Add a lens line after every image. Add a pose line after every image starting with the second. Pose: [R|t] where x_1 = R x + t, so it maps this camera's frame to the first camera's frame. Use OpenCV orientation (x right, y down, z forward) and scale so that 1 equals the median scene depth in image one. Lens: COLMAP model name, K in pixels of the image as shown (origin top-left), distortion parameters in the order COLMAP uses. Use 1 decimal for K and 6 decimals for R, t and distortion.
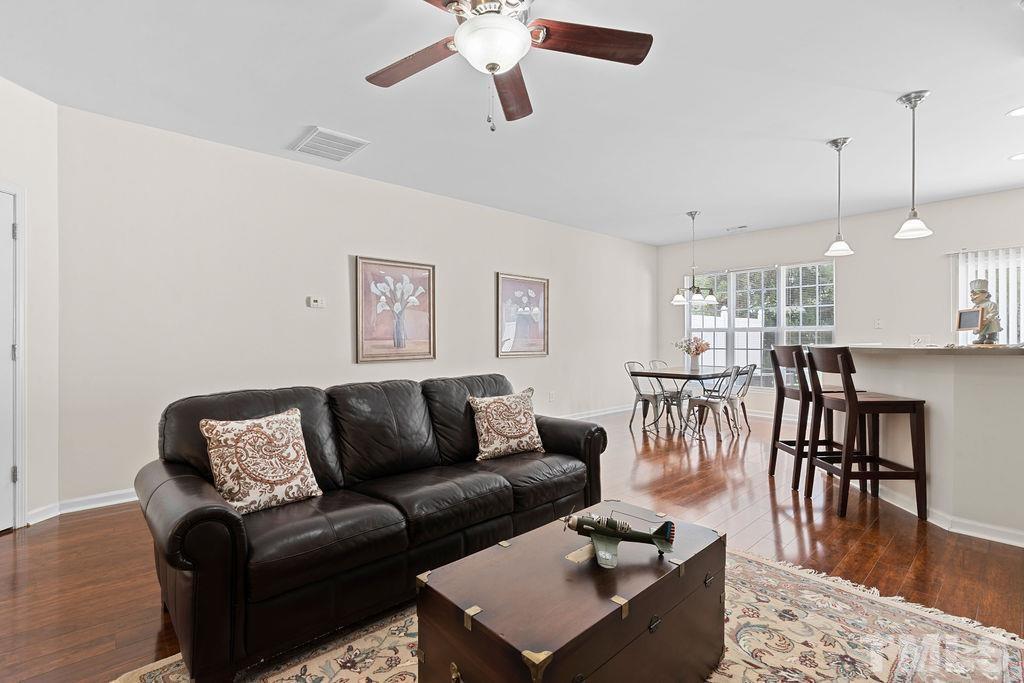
lens RADIAL K [[468.8, 0, 512.0], [0, 468.8, 342.1], [0, 0, 1]] dist [0.000471, 0.001185]
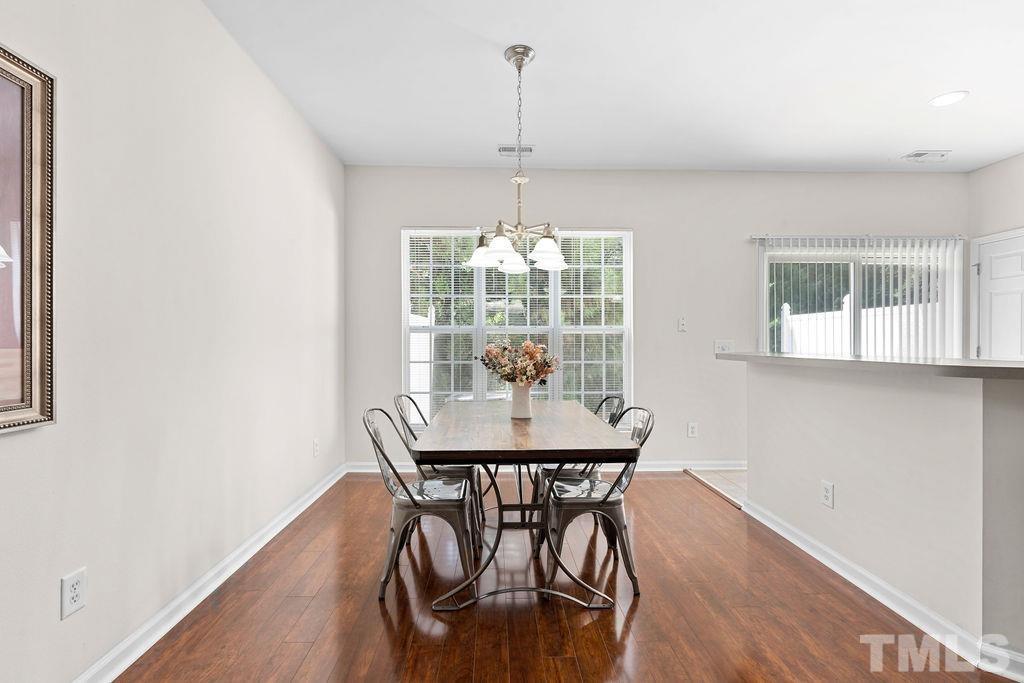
lens RADIAL K [[468.8, 0, 500.7], [0, 468.8, 343.0], [0, 0, 1]] dist [0.000471, 0.001185]
pose [[0.660155, 0.000026, 0.751129, 0.048043], [-0.002996, 0.999992, 0.002599, -0.011060], [-0.751123, -0.003966, 0.660150, 0.653556]]
